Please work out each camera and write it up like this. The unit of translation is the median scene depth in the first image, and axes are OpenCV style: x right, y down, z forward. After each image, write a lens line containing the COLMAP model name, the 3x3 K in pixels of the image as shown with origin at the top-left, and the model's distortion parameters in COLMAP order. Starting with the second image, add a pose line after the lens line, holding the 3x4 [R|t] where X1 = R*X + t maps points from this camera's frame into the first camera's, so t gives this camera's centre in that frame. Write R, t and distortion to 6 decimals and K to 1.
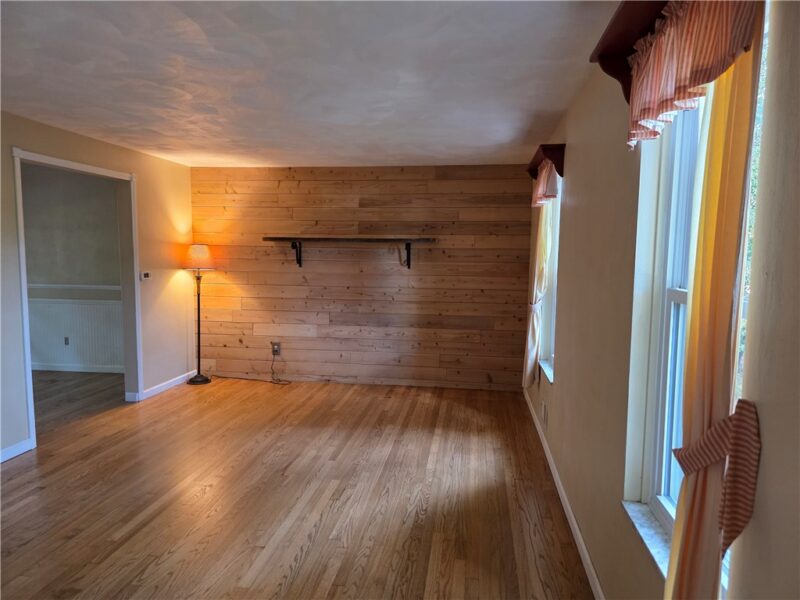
lens RADIAL K [[535.8, 0, 401.7], [0, 535.8, 296.7], [0, 0, 1]] dist [0.076015, -0.077273]
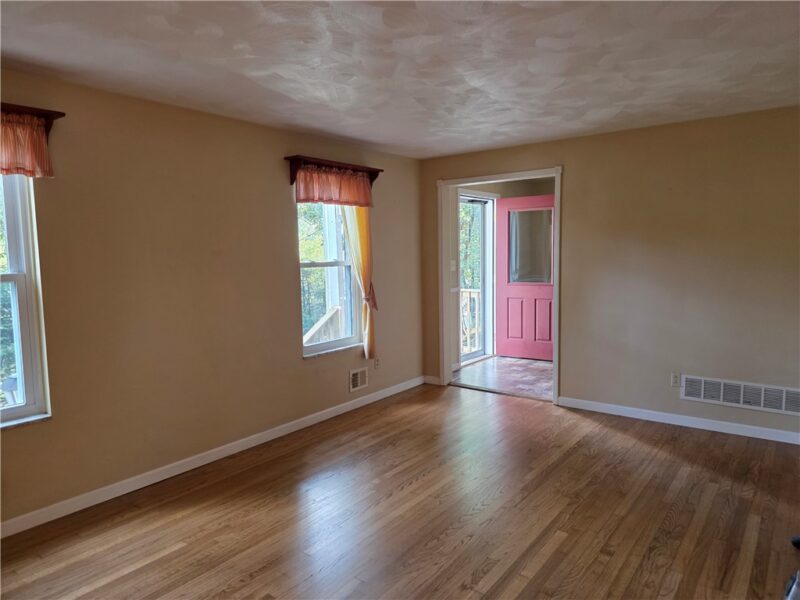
lens RADIAL K [[535.8, 0, 401.7], [0, 535.8, 296.7], [0, 0, 1]] dist [0.076015, -0.077273]
pose [[-0.872259, -0.035285, 0.487769, -0.620091], [0.052238, 0.984965, 0.164668, -0.130587], [-0.486246, 0.169114, -0.857301, 1.603806]]
